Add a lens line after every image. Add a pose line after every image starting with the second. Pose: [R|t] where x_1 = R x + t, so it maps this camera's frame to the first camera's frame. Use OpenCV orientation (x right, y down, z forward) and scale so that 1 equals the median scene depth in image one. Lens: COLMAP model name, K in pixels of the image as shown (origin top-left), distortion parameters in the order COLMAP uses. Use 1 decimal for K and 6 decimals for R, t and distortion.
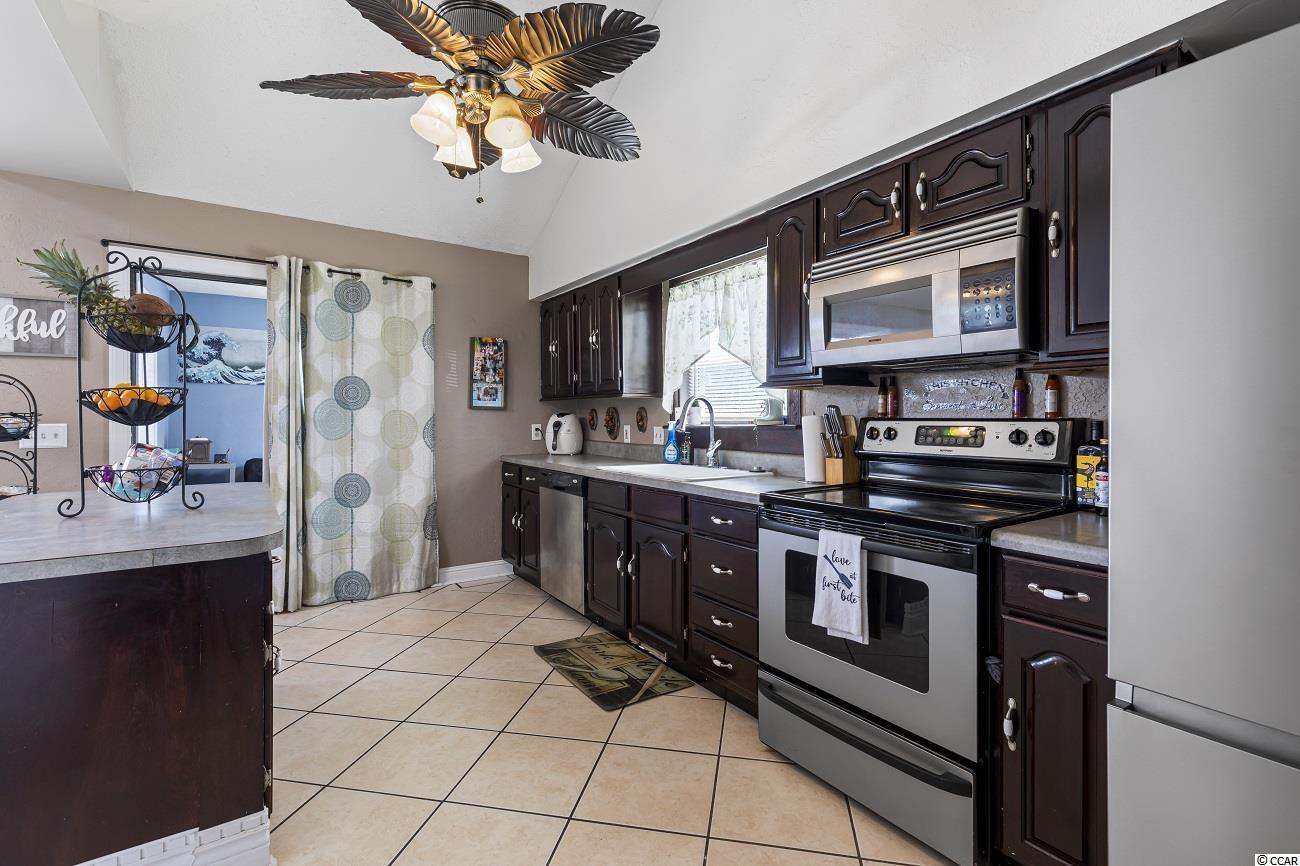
lens RADIAL K [[588.7, 0, 647.8], [0, 588.7, 415.4], [0, 0, 1]] dist [0.005232, -0.000091]
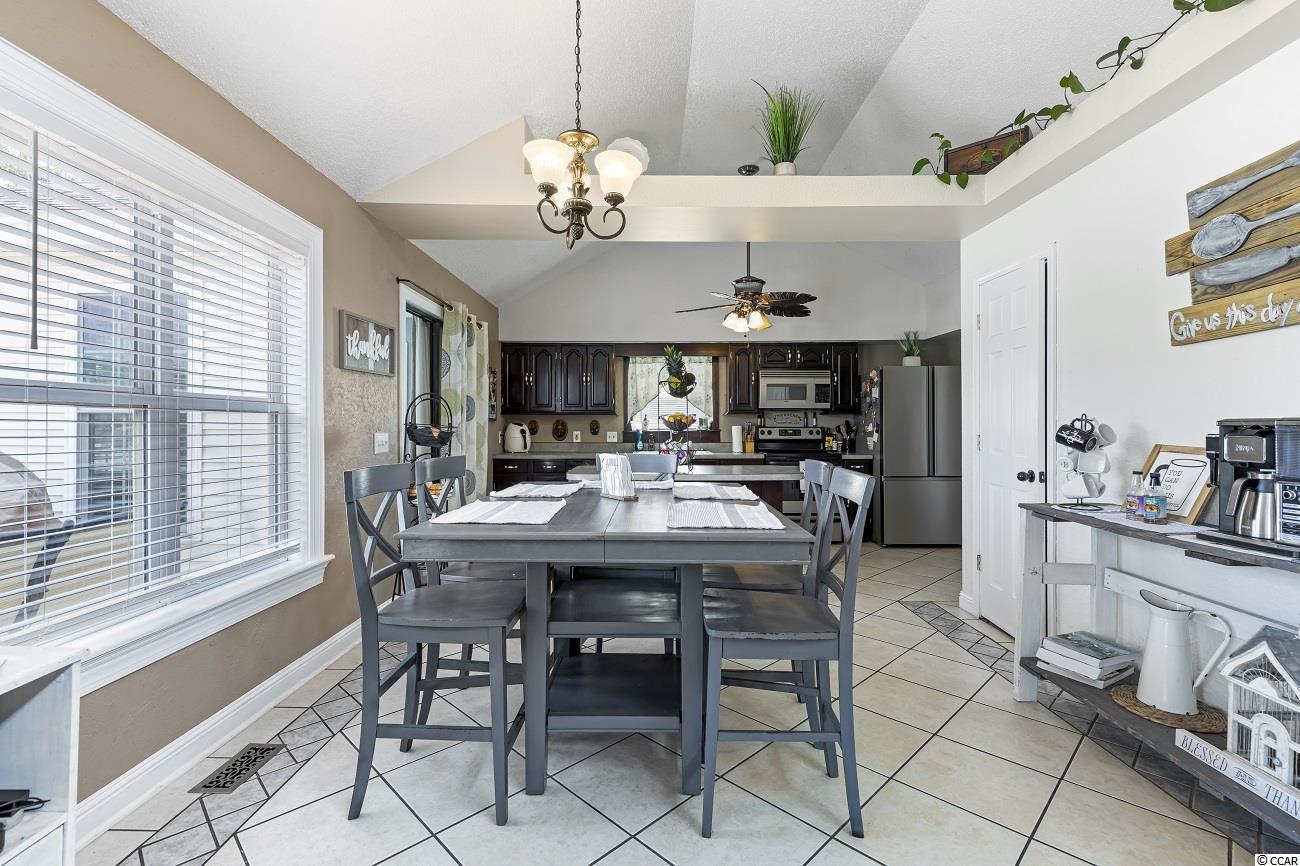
lens RADIAL K [[588.7, 0, 647.8], [0, 588.7, 415.4], [0, 0, 1]] dist [0.005232, -0.000091]
pose [[0.562397, 0.014274, 0.826744, -1.673460], [-0.003483, 0.999883, -0.014894, -0.004759], [-0.826860, 0.005497, 0.562380, -0.077731]]
